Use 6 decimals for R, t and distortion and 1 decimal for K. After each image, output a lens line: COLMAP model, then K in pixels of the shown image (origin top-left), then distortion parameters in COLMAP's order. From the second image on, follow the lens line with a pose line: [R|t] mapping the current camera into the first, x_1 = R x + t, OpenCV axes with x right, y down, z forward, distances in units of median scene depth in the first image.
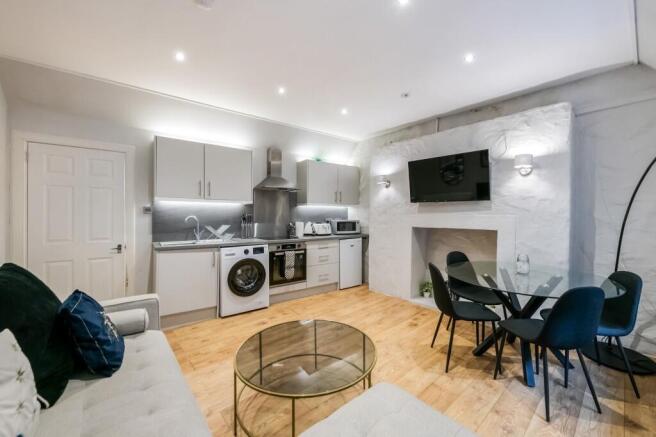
lens RADIAL K [[258.5, 0, 329.5], [0, 258.5, 214.7], [0, 0, 1]] dist [-0.000635, -0.000478]
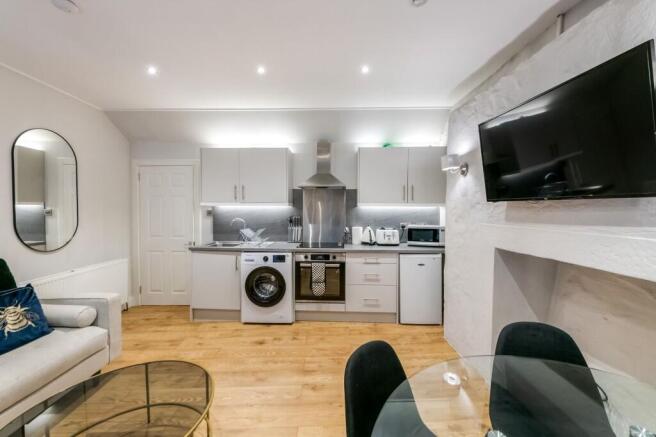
lens RADIAL K [[258.5, 0, 329.5], [0, 258.5, 214.7], [0, 0, 1]] dist [-0.000635, -0.000478]
pose [[0.776041, 0.013670, -0.630534, 0.471517], [-0.000249, 0.999772, 0.021368, -0.037181], [0.630682, -0.016426, 0.775868, 0.462783]]
